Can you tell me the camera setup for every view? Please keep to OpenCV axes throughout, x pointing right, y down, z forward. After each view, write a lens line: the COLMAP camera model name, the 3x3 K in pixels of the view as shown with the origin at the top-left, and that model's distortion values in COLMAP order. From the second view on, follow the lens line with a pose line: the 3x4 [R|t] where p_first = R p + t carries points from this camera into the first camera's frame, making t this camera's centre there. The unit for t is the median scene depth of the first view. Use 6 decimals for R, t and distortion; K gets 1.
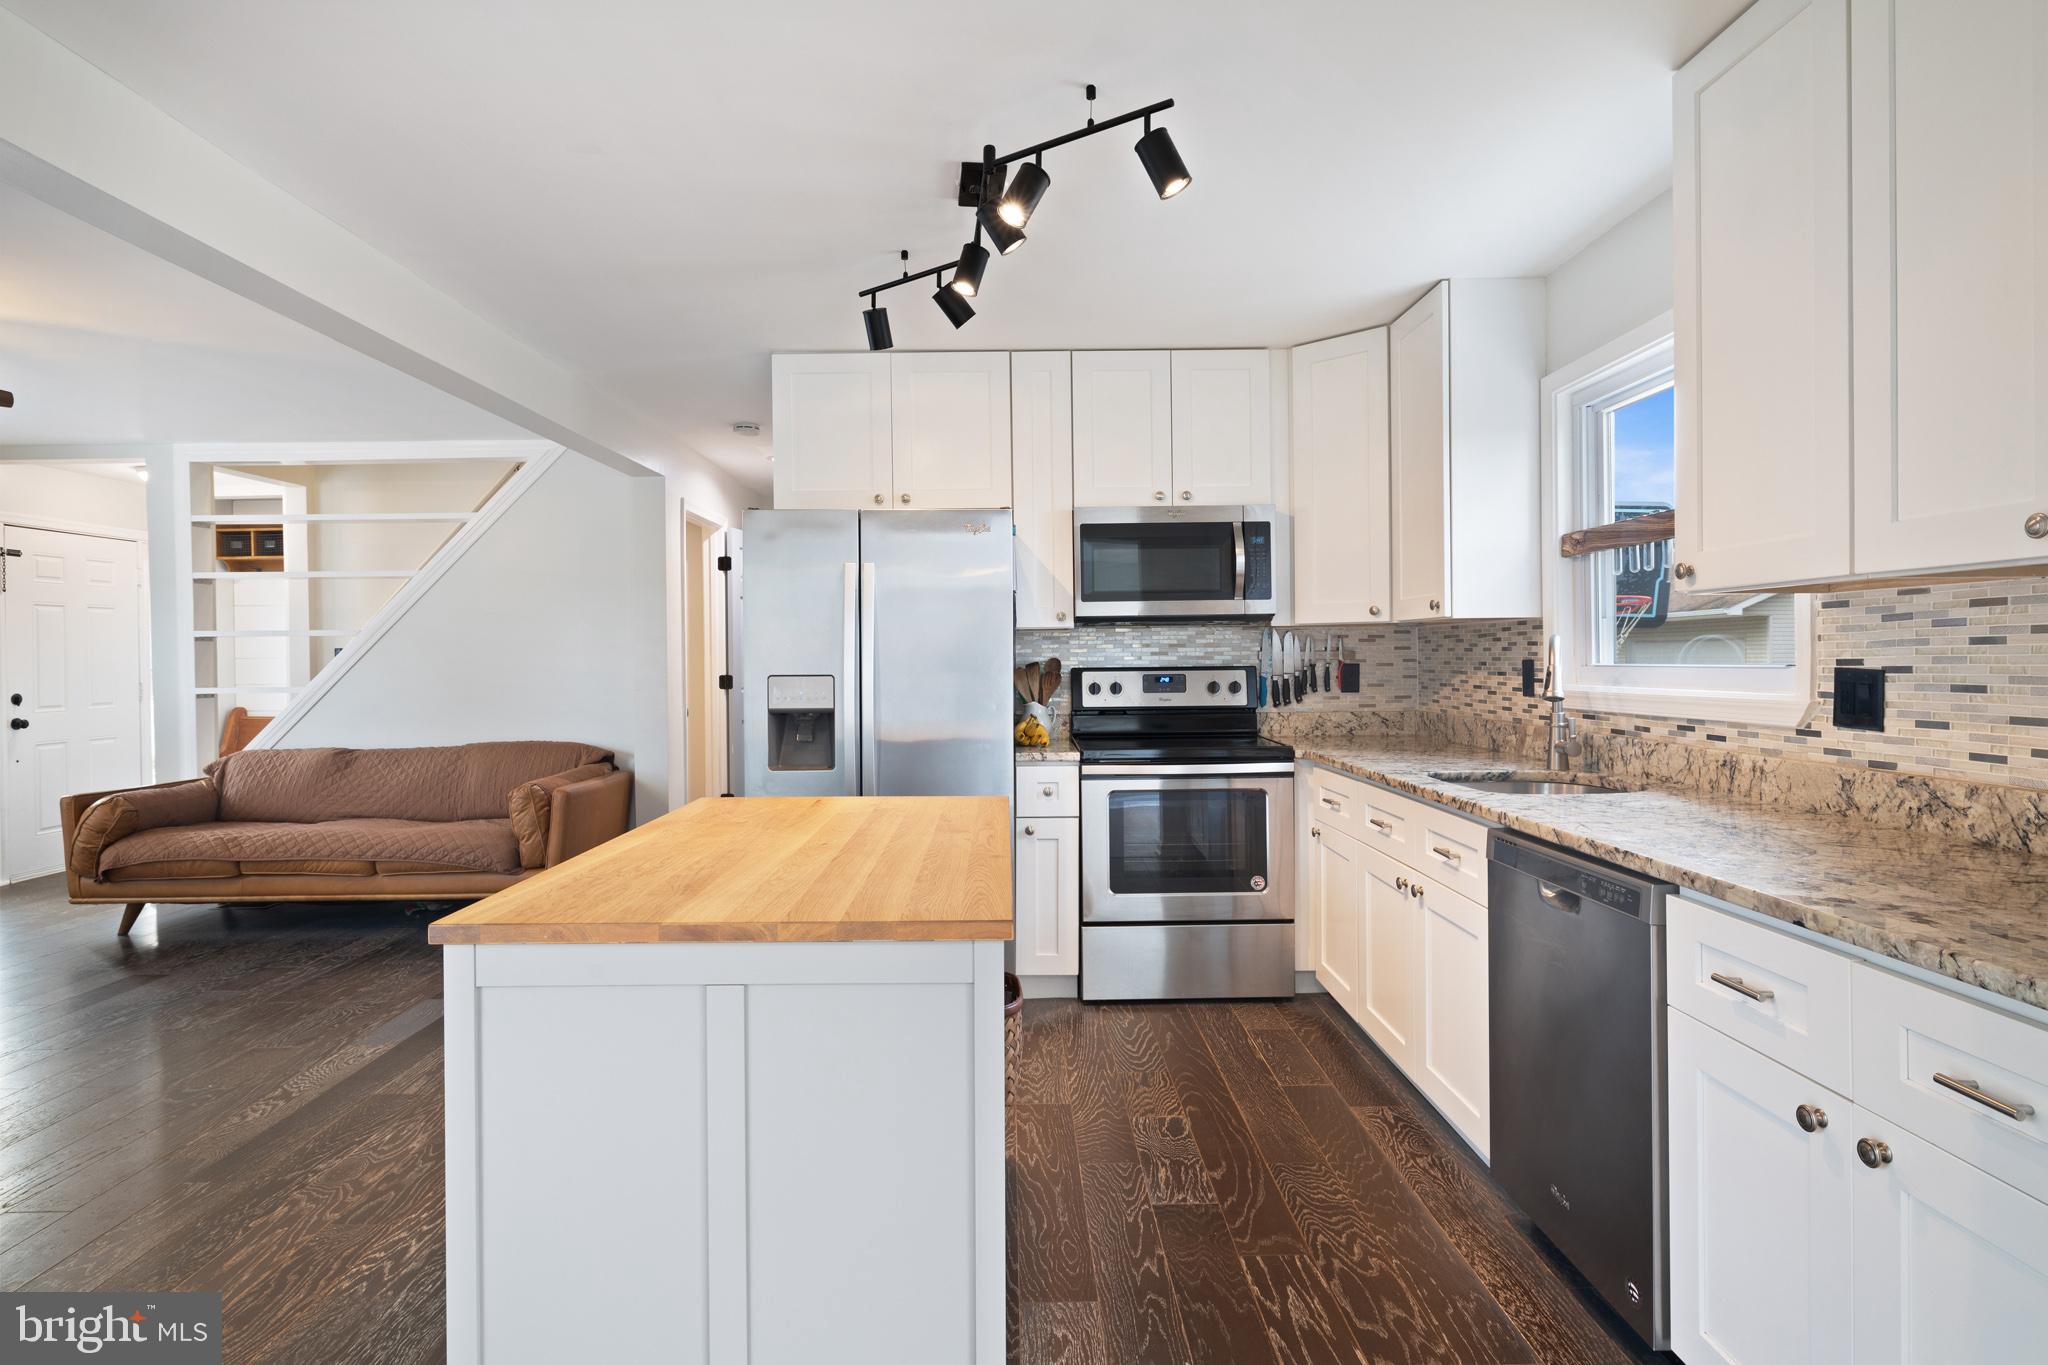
lens RADIAL K [[1062.2, 0, 1015.0], [0, 1062.2, 664.0], [0, 0, 1]] dist [-0.003187, -0.001348]
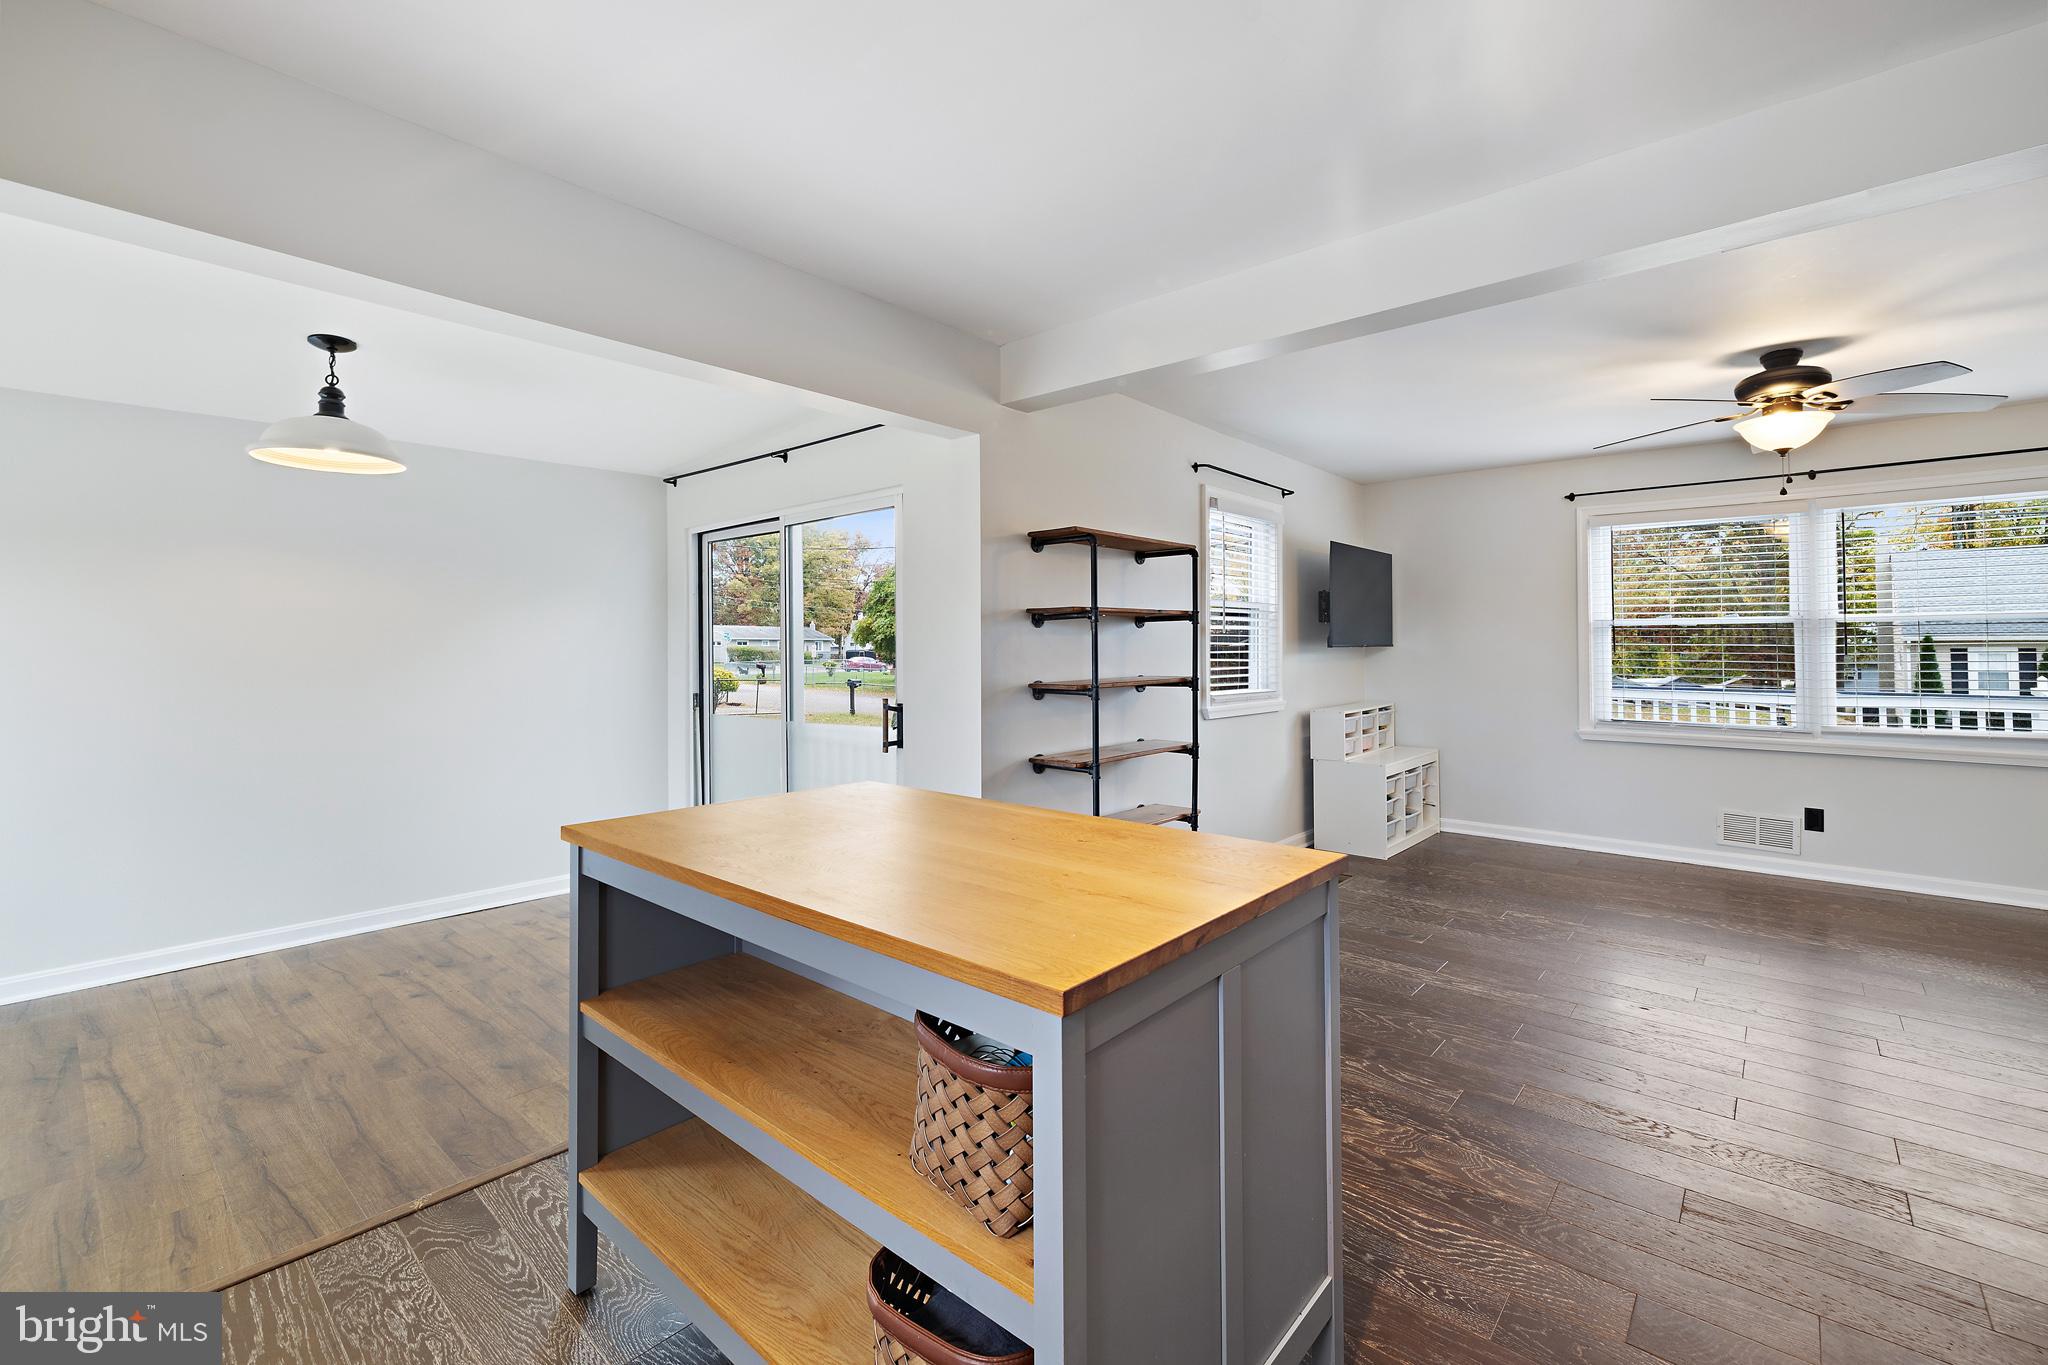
lens RADIAL K [[870.9, 0, 1016.5], [0, 870.9, 631.1], [0, 0, 1]] dist [0.000280, -0.000818]
pose [[-0.669140, -0.006208, -0.743110, 0.176965], [0.002099, 0.999945, -0.010244, -0.006407], [0.743133, -0.008414, -0.669091, 0.853735]]
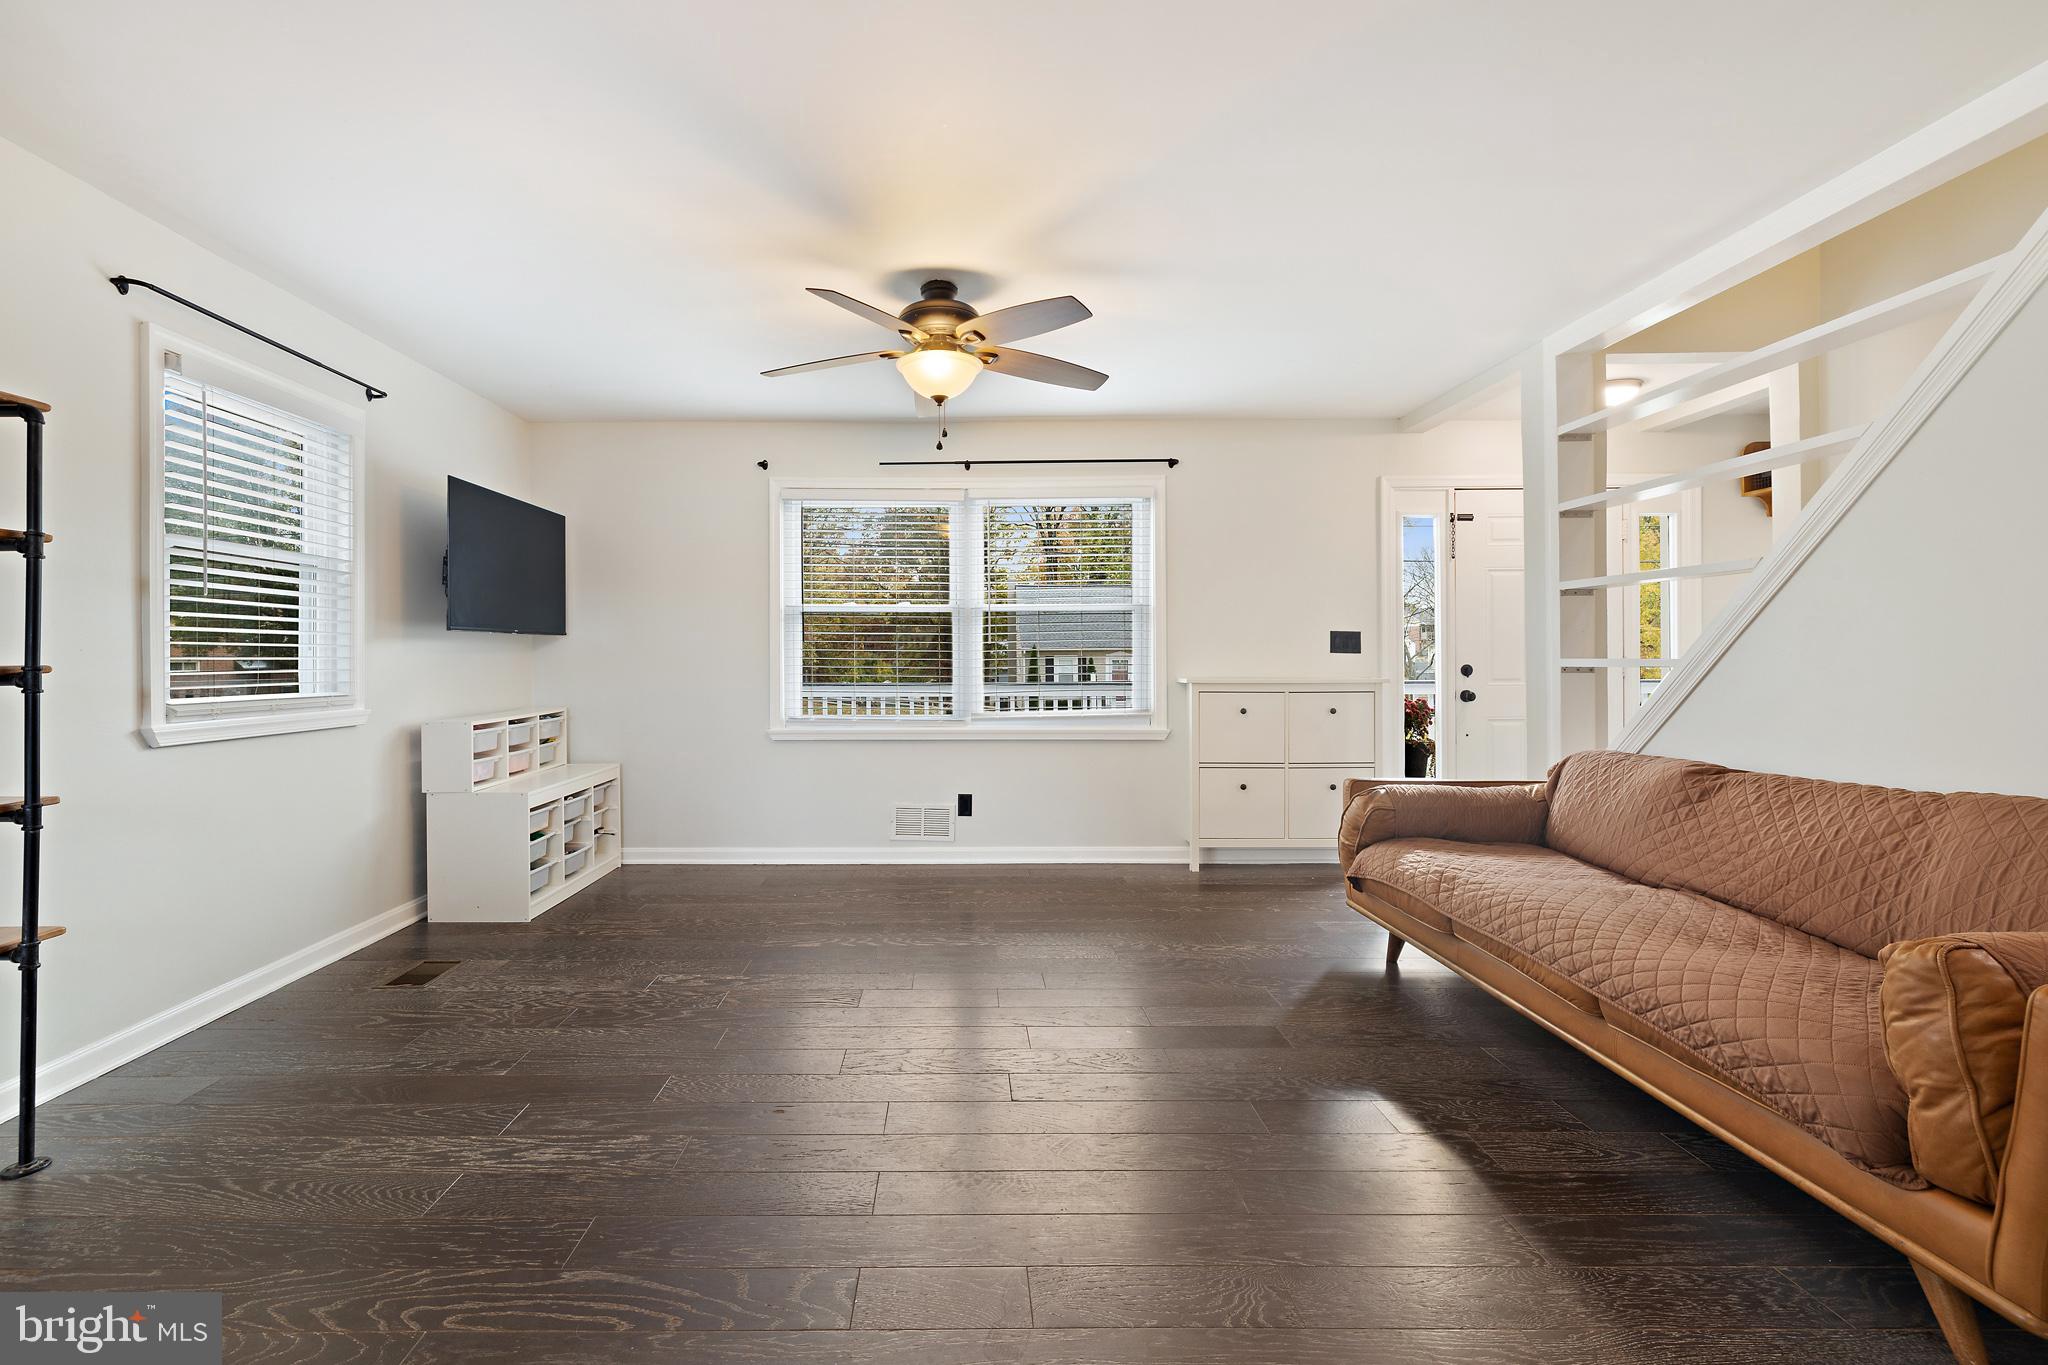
lens RADIAL K [[884.1, 0, 956.8], [0, 884.1, 662.1], [0, 0, 1]] dist [-0.000559, -0.000117]
pose [[-0.009999, 0.012365, -0.999874, -0.220493], [-0.003146, 0.999918, 0.012397, 0.027657], [0.999945, 0.003269, -0.009959, 0.866479]]
